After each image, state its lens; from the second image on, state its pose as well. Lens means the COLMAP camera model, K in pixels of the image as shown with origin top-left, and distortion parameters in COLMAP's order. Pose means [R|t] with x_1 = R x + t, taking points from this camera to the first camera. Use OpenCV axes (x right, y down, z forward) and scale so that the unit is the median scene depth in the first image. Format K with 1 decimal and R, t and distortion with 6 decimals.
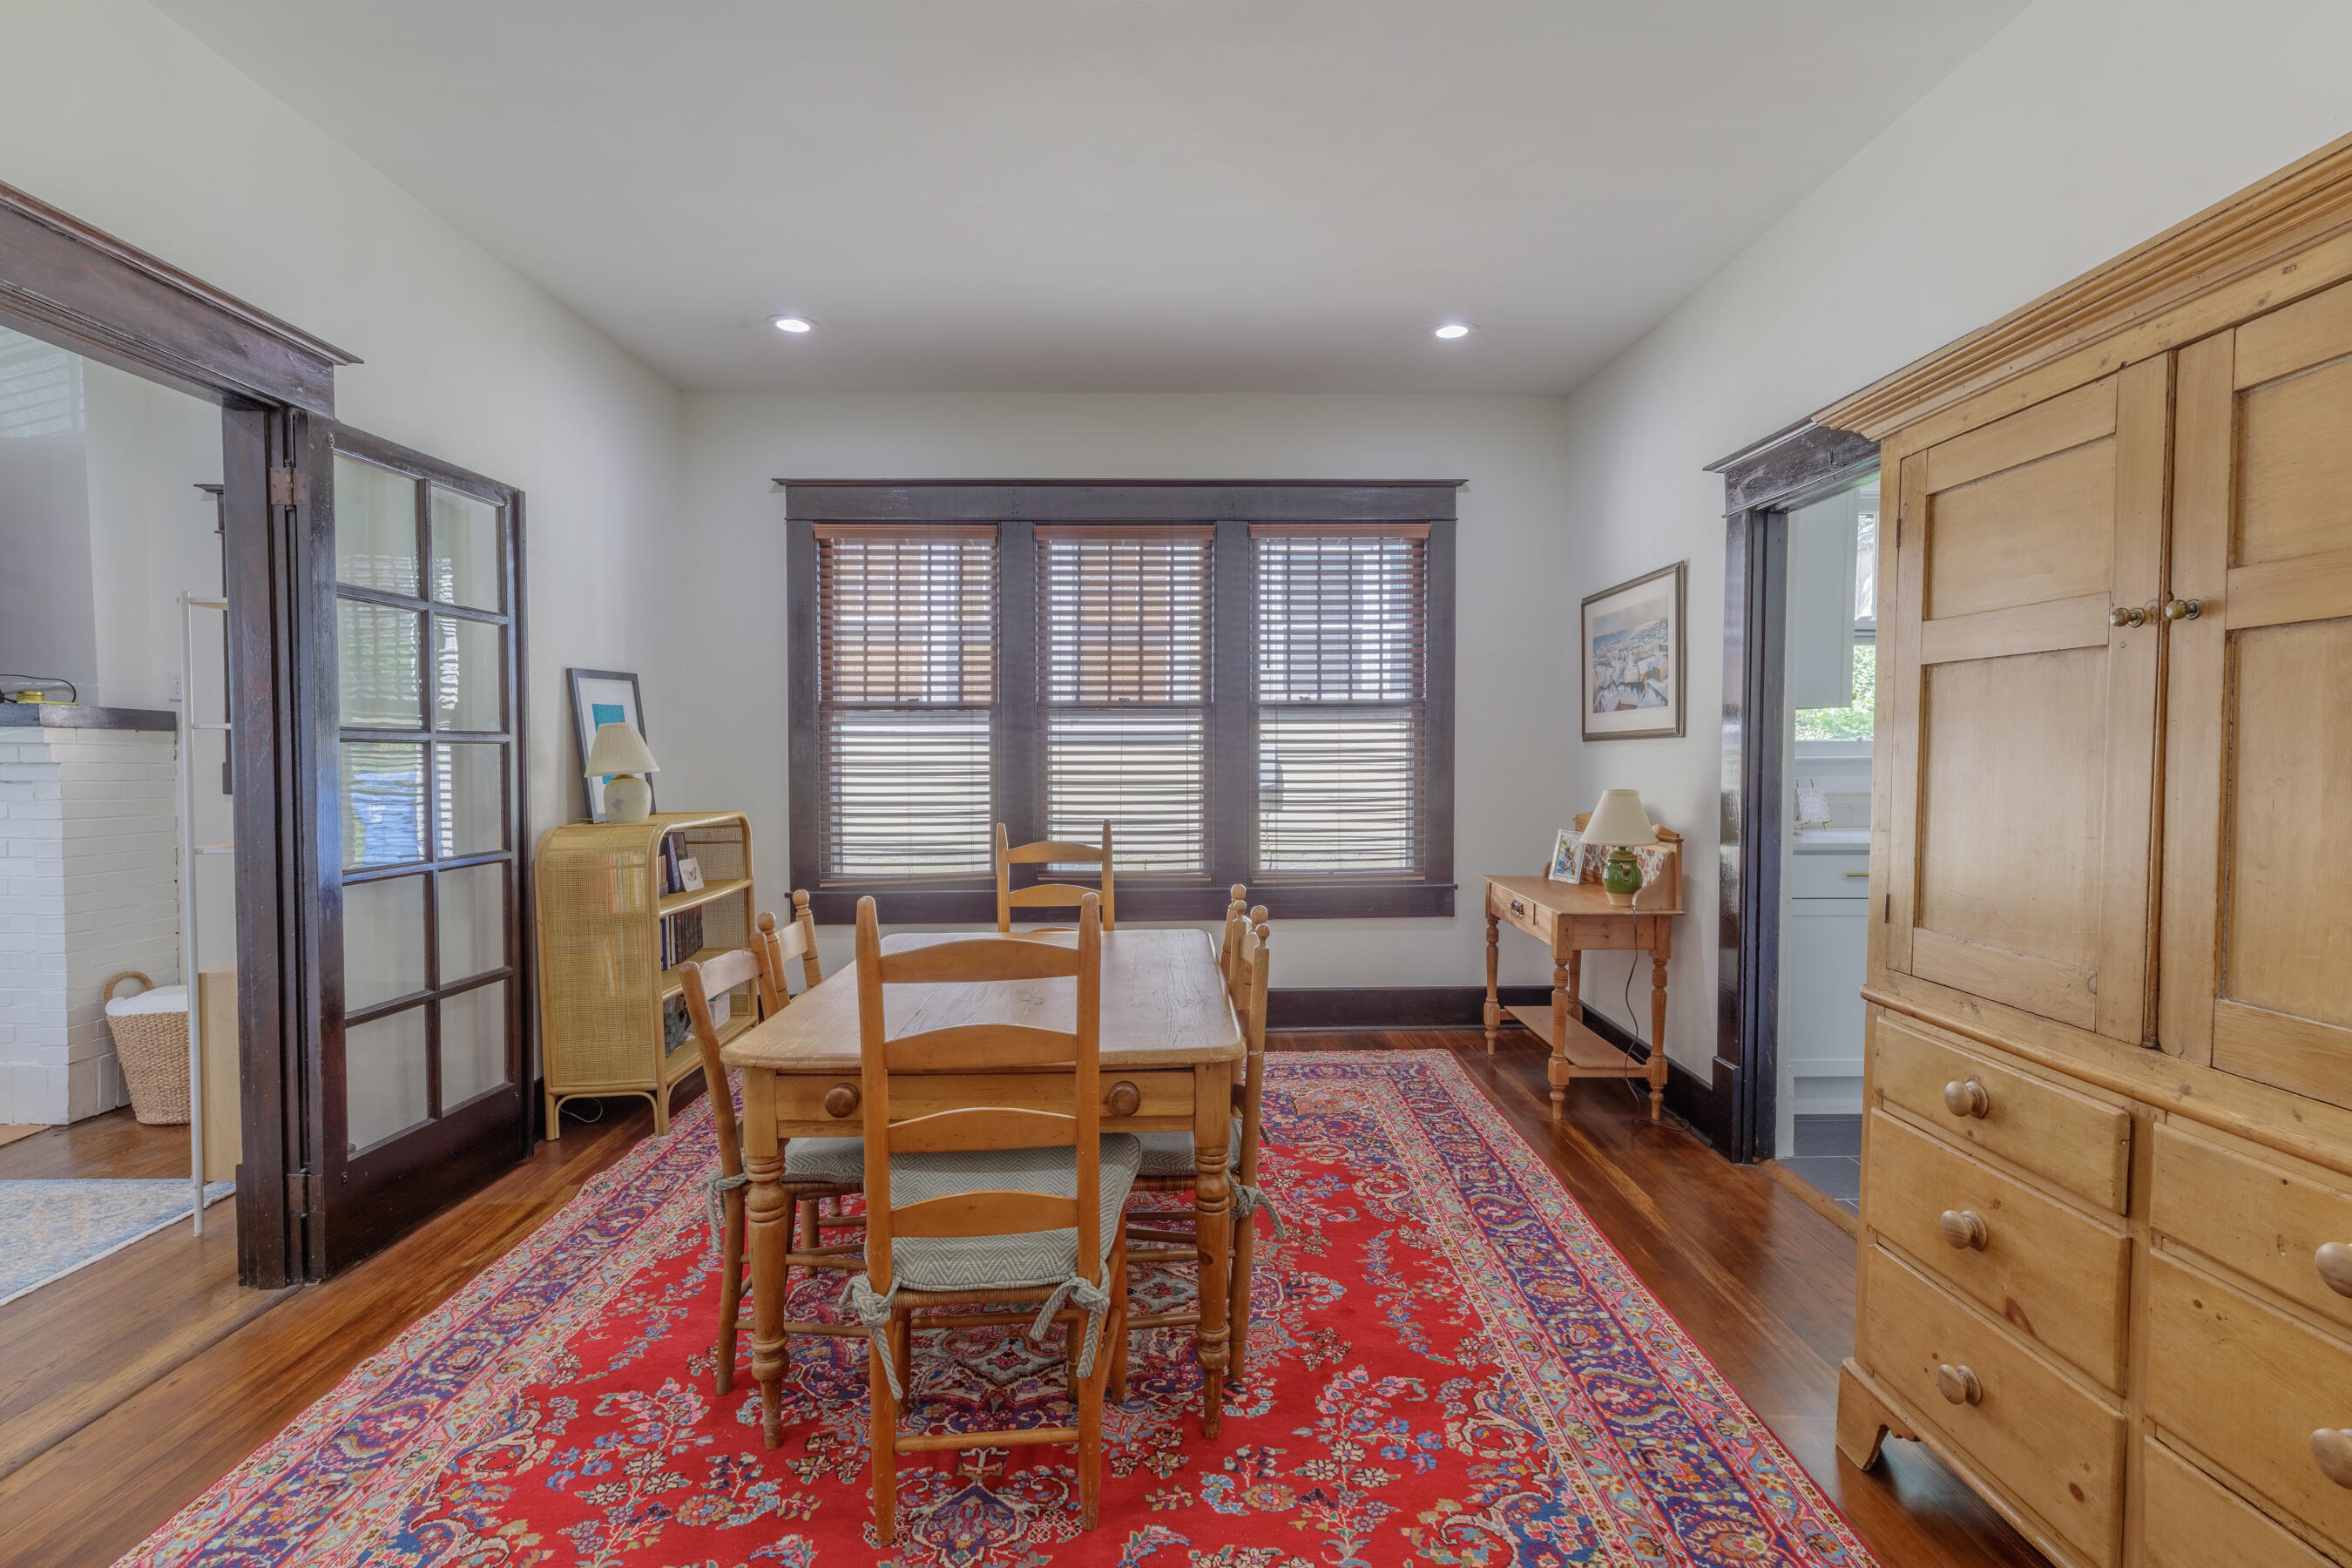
lens RADIAL K [[1064.8, 0, 1191.0], [0, 1064.8, 776.7], [0, 0, 1]] dist [0.002353, 0.000622]
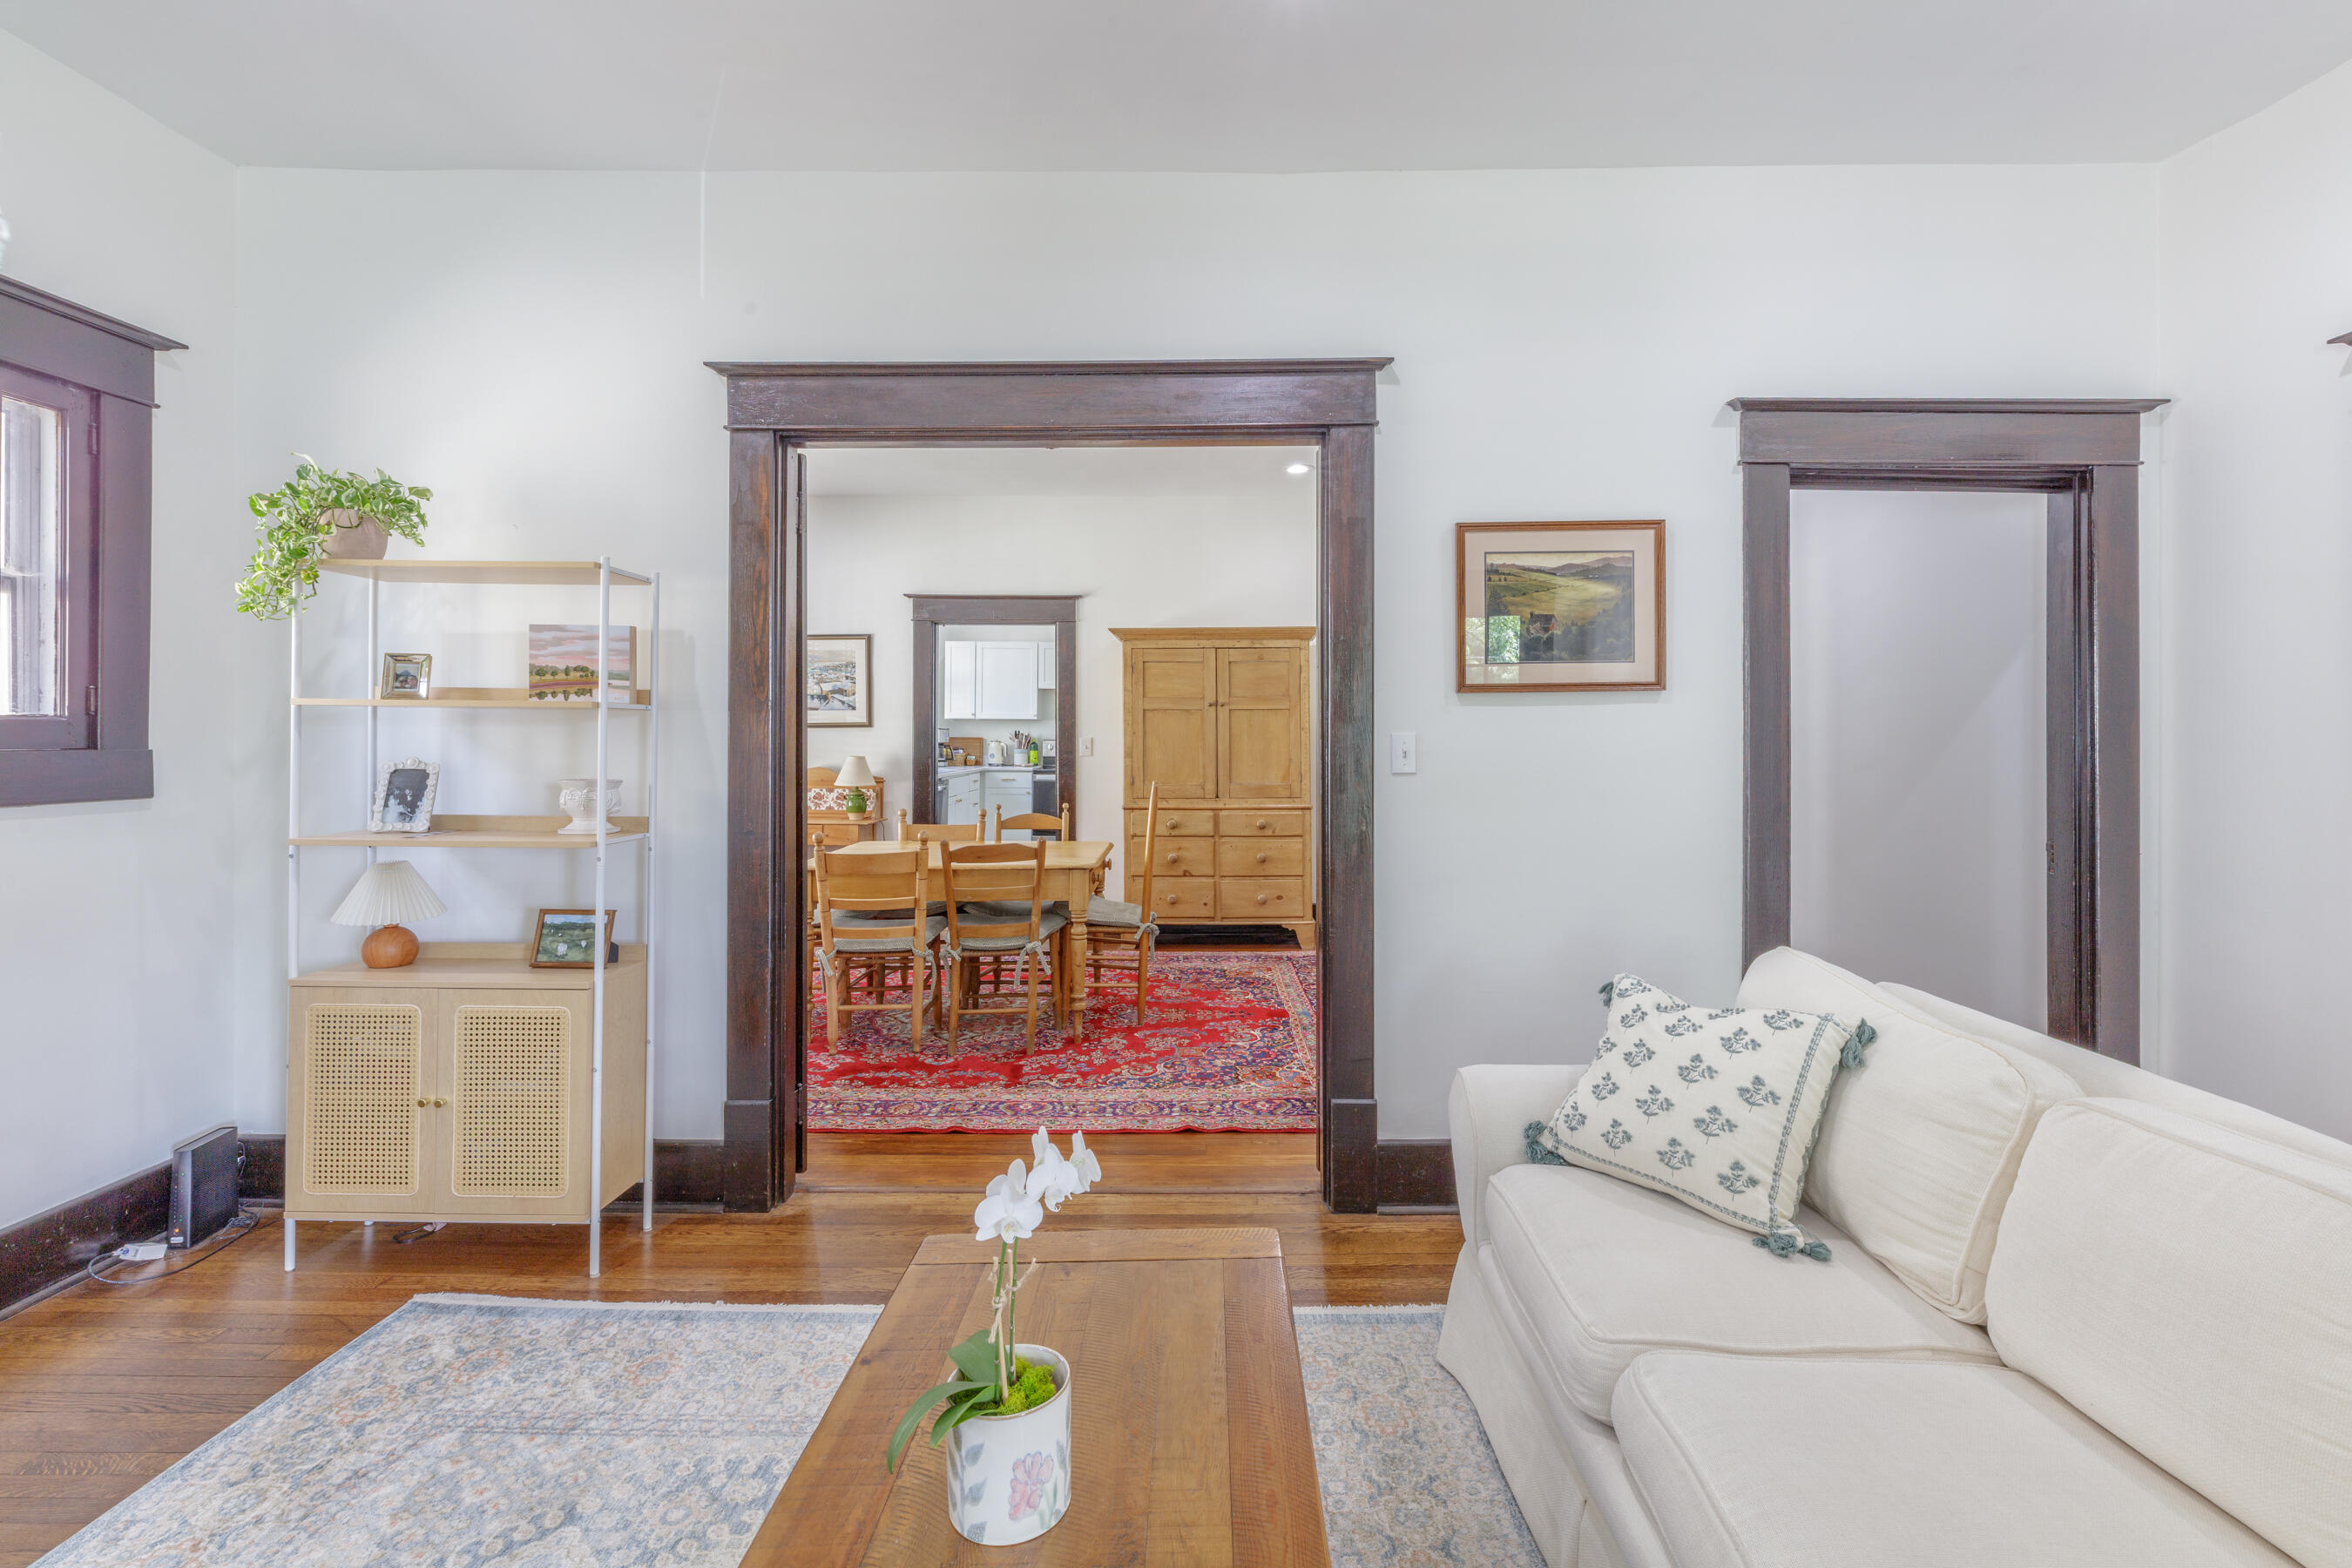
lens RADIAL K [[1064.8, 0, 1215.9], [0, 1064.8, 736.0], [0, 0, 1]] dist [0.002353, 0.000622]
pose [[0.015121, -0.000302, 0.999886, -1.566900], [0.025275, 0.999681, -0.000080, -0.006645], [-0.999566, 0.025274, 0.015124, 0.392211]]
